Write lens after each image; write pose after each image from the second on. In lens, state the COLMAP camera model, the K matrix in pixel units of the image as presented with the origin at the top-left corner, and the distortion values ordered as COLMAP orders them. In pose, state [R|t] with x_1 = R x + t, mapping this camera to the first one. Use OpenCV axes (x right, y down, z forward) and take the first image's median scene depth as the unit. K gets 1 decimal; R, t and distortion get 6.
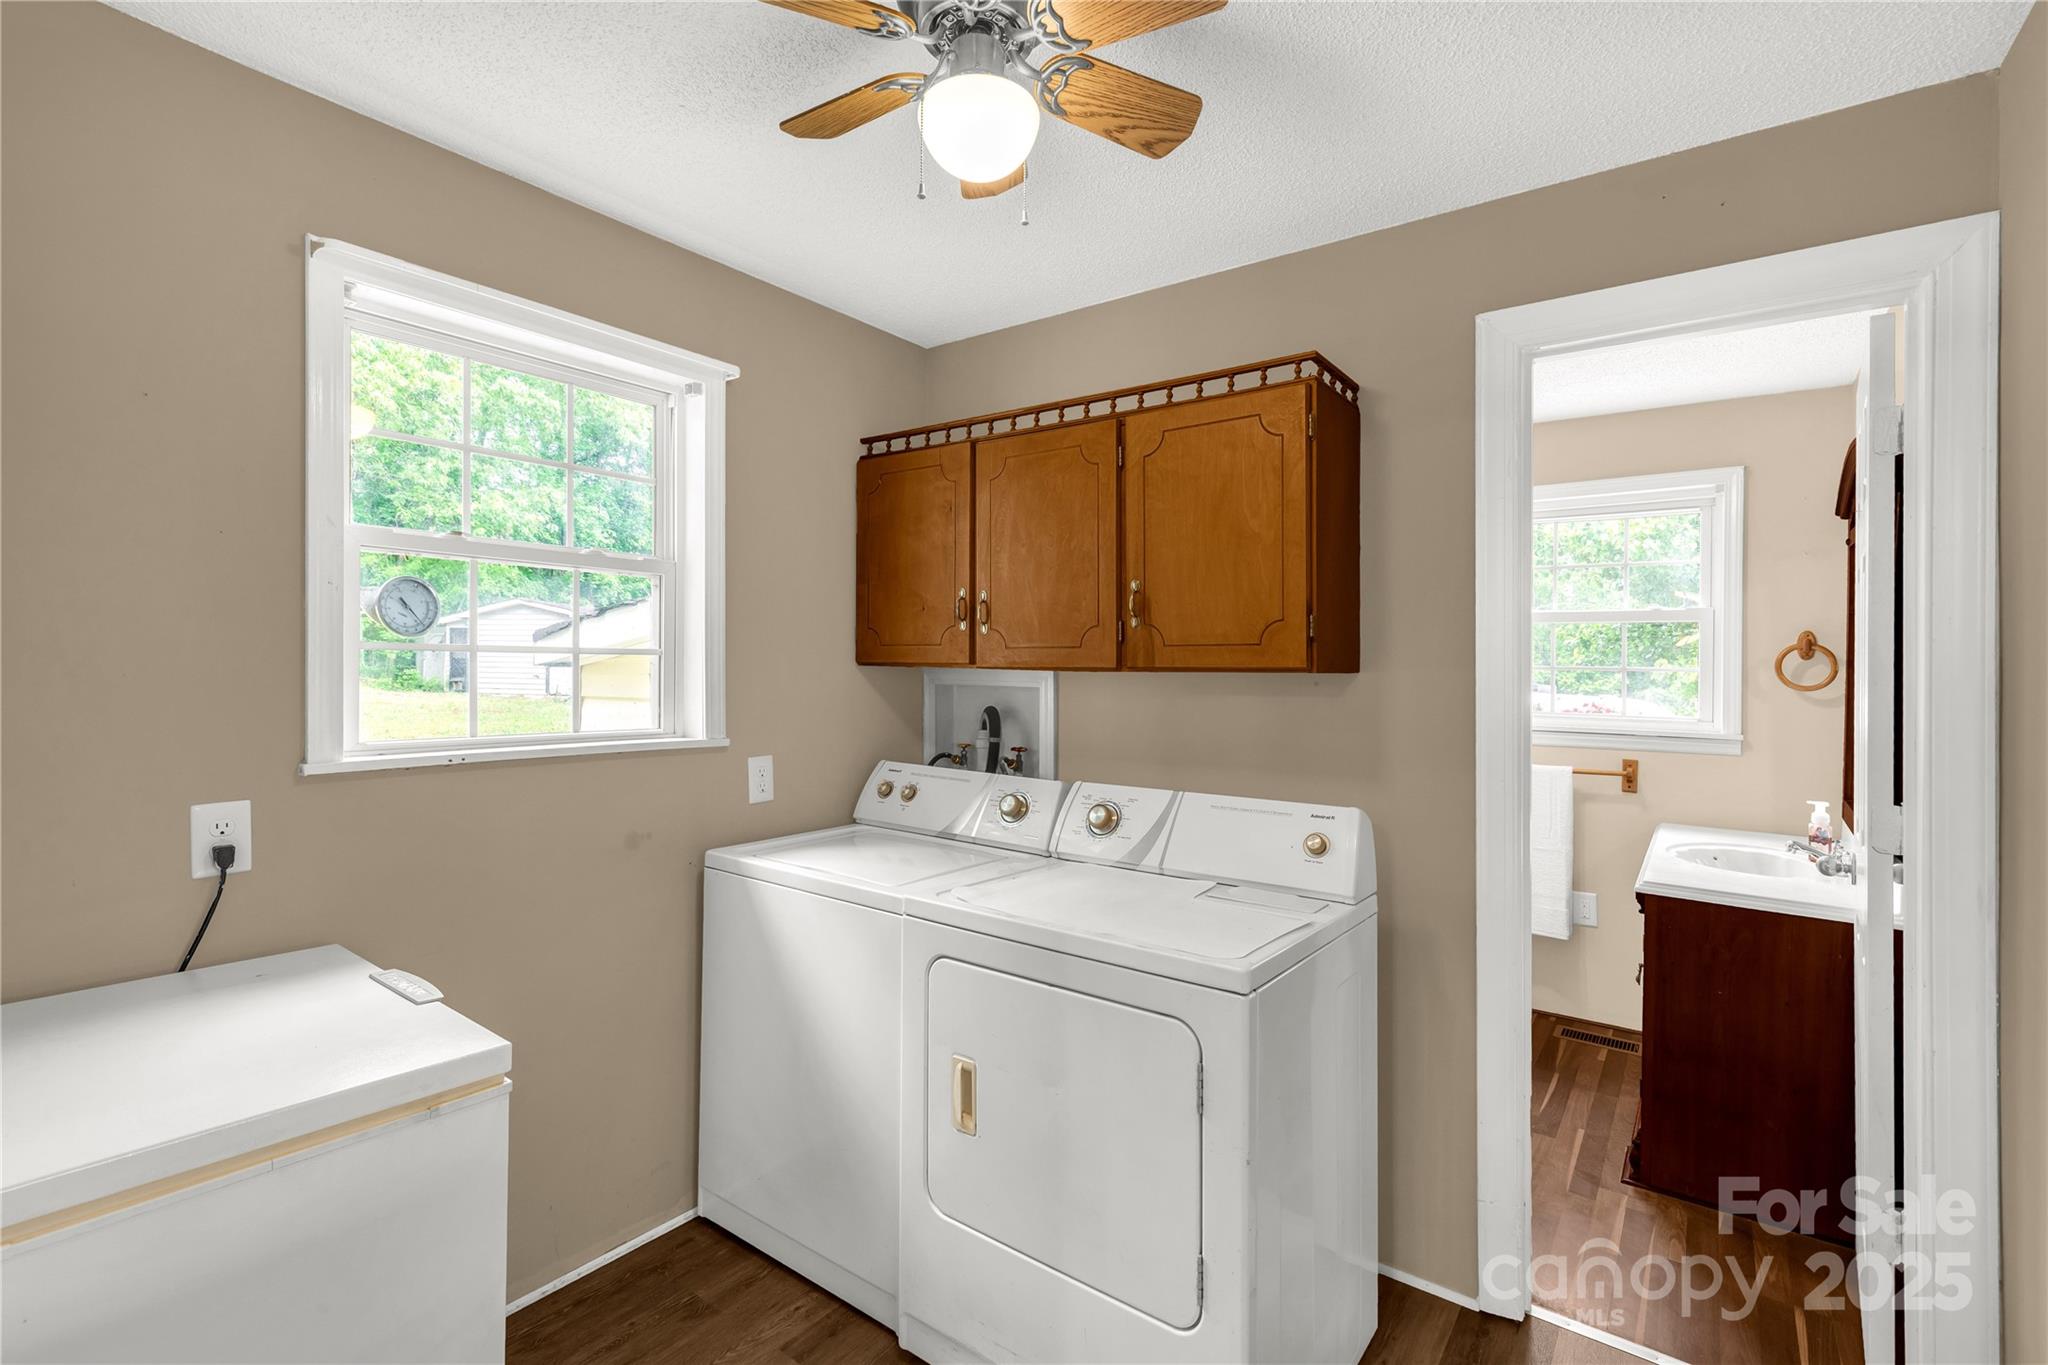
lens RADIAL K [[930.2, 0, 1020.1], [0, 930.2, 677.3], [0, 0, 1]] dist [0.006038, 0.000283]
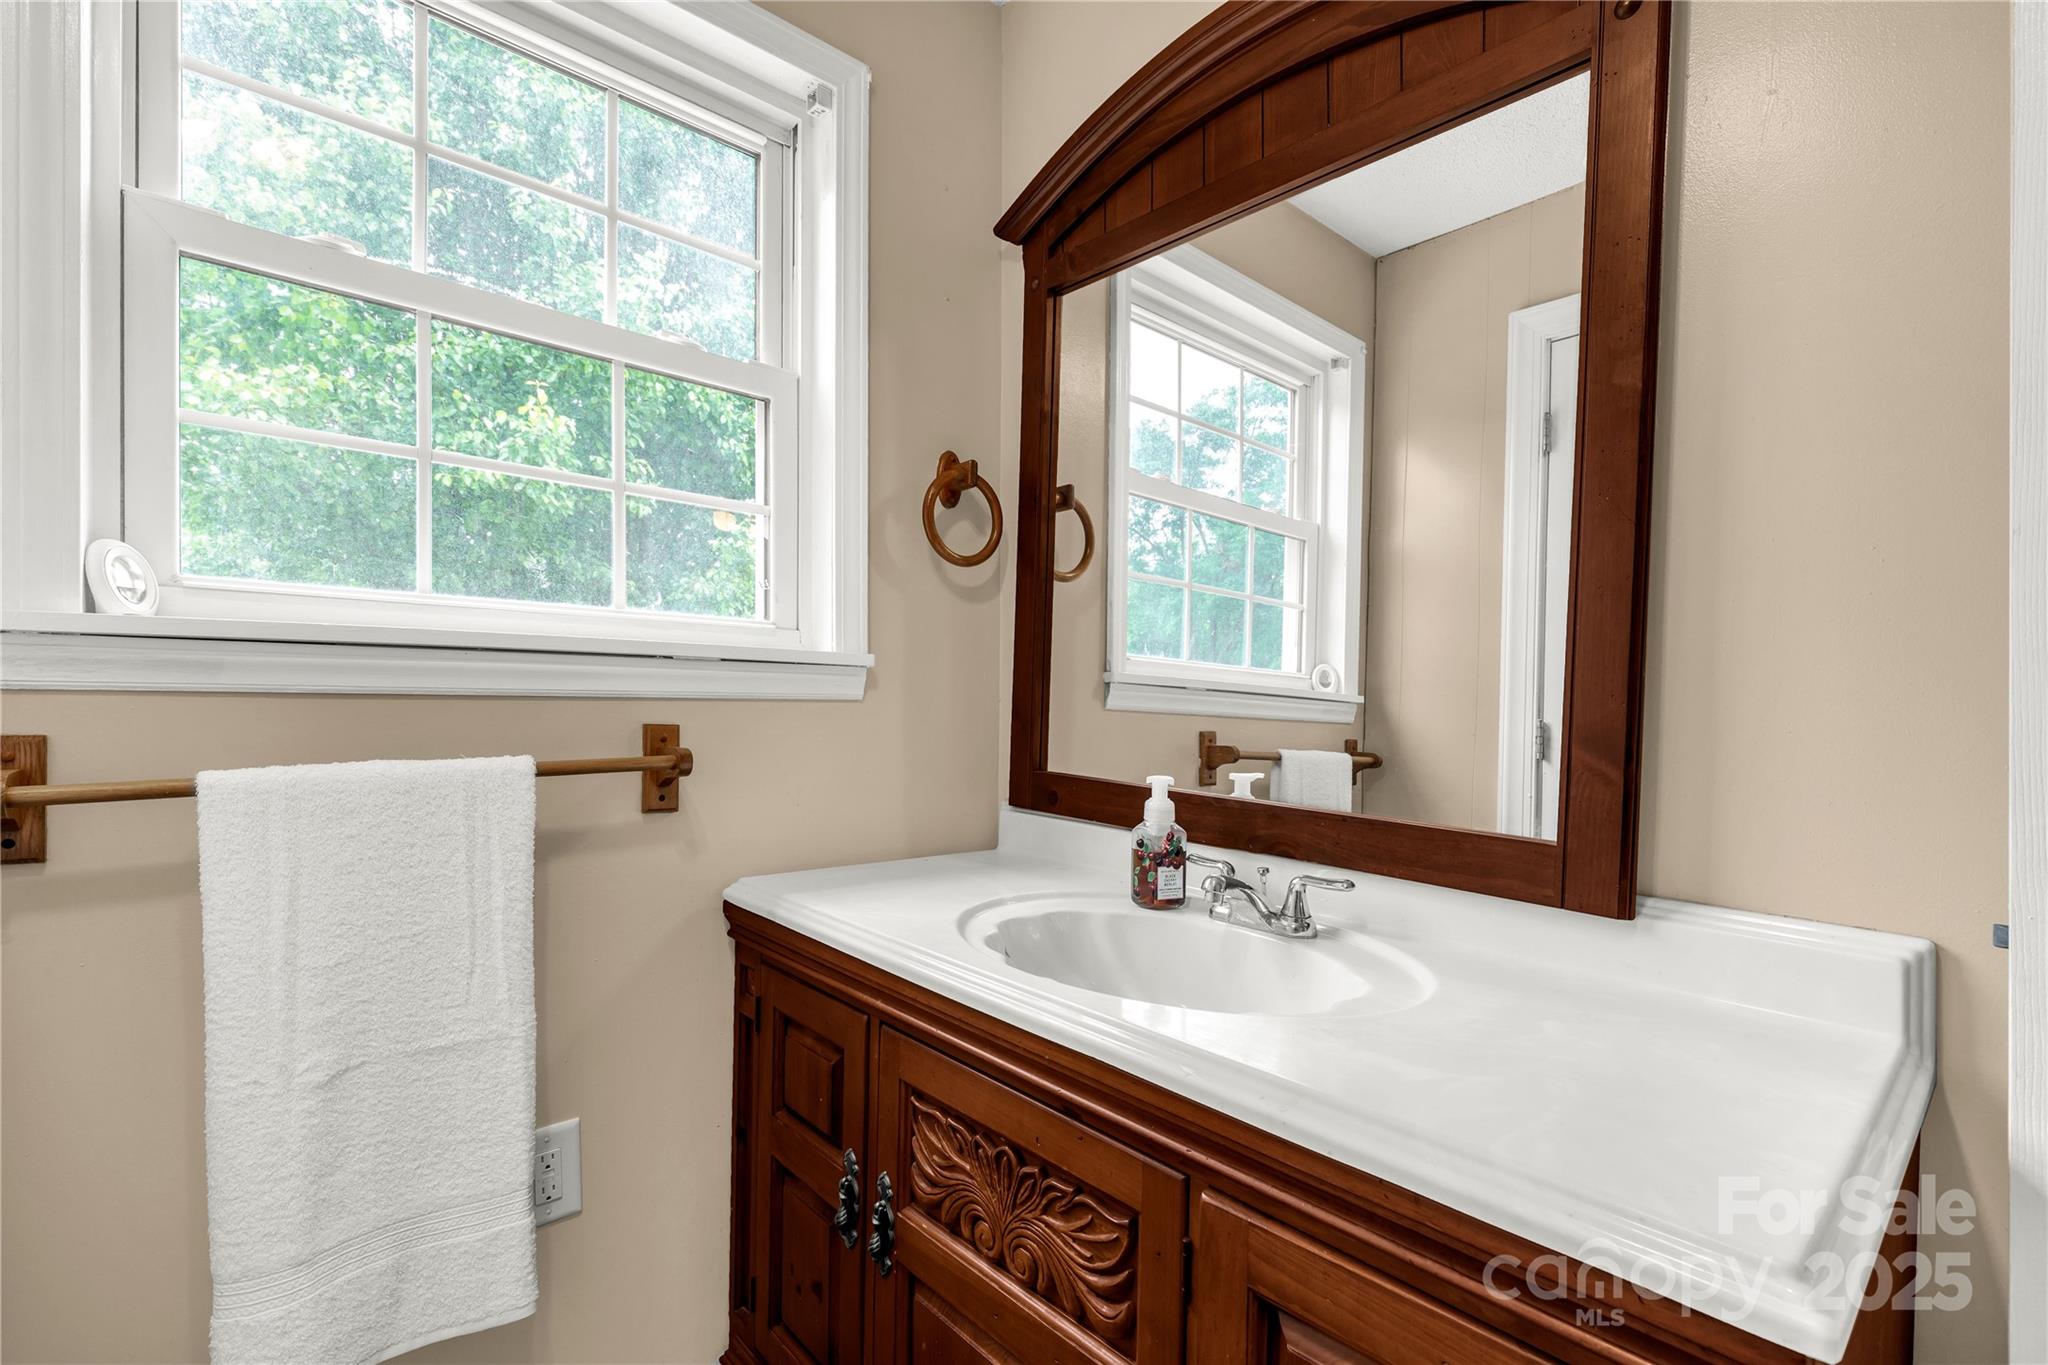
lens RADIAL K [[930.2, 0, 1020.1], [0, 930.2, 677.3], [0, 0, 1]] dist [0.006038, 0.000283]
pose [[0.189318, 0.001124, 0.981915, 0.328394], [-0.010287, 0.999947, 0.000839, 0.071681], [-0.981862, -0.010260, 0.189319, 0.833421]]
